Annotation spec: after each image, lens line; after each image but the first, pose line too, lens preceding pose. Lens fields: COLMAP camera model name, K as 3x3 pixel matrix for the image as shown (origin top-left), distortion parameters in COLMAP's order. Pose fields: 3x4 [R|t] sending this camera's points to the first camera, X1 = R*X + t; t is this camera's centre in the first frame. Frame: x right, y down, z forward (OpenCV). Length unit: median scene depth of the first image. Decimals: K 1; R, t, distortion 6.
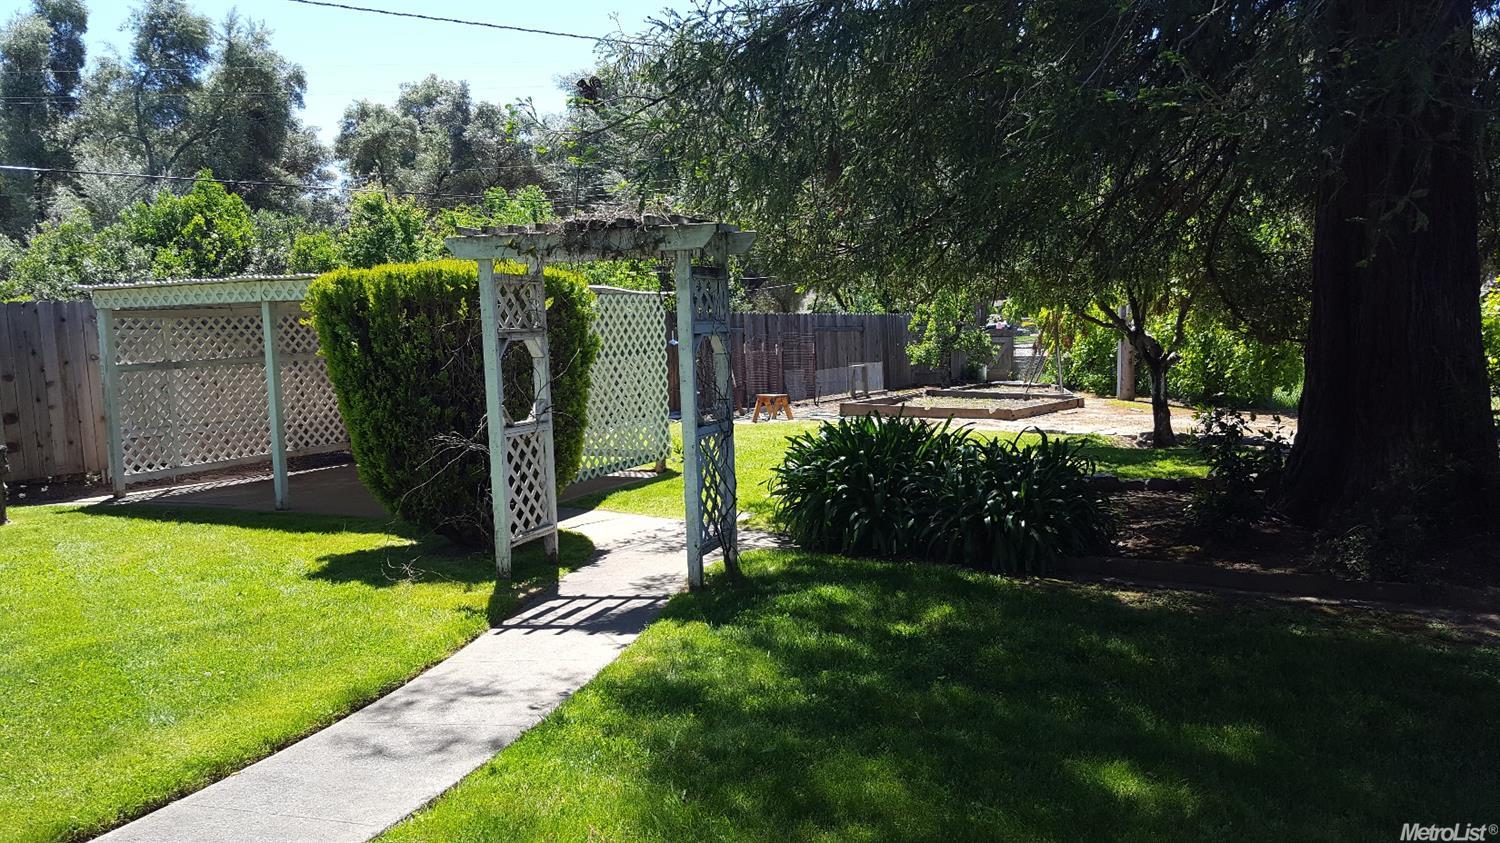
lens RADIAL K [[1077.5, 0, 750.0], [0, 1077.5, 421.5], [0, 0, 1]] dist [0.002961, -0.000118]
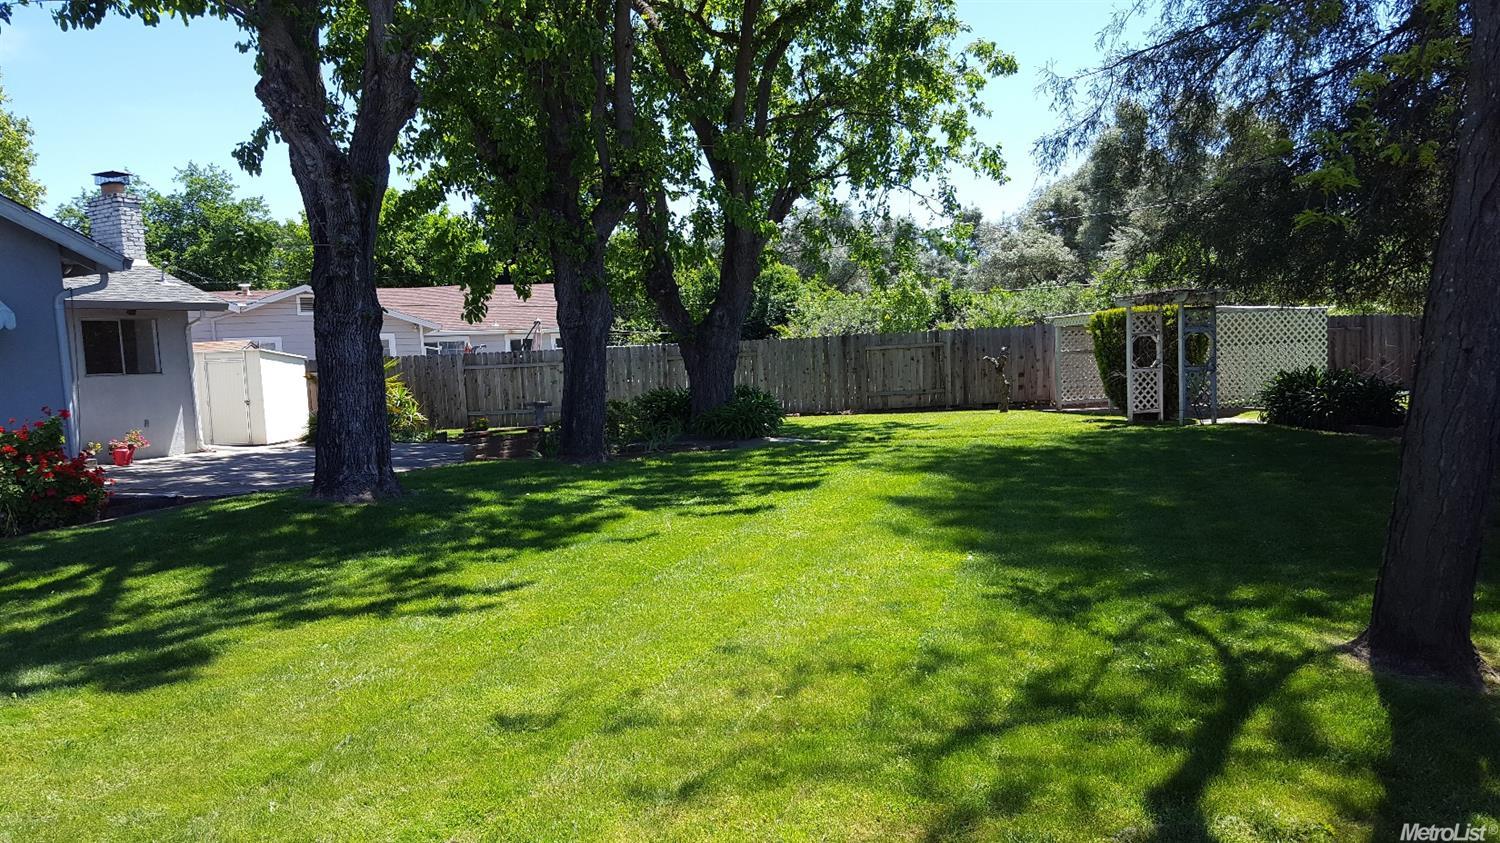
lens RADIAL K [[1077.5, 0, 750.0], [0, 1077.5, 421.5], [0, 0, 1]] dist [0.002961, -0.000118]
pose [[0.579817, 0.037036, -0.813905, 1.326422], [-0.036969, 0.999133, 0.019128, 0.113256], [0.813908, 0.018998, 0.580683, -1.262828]]
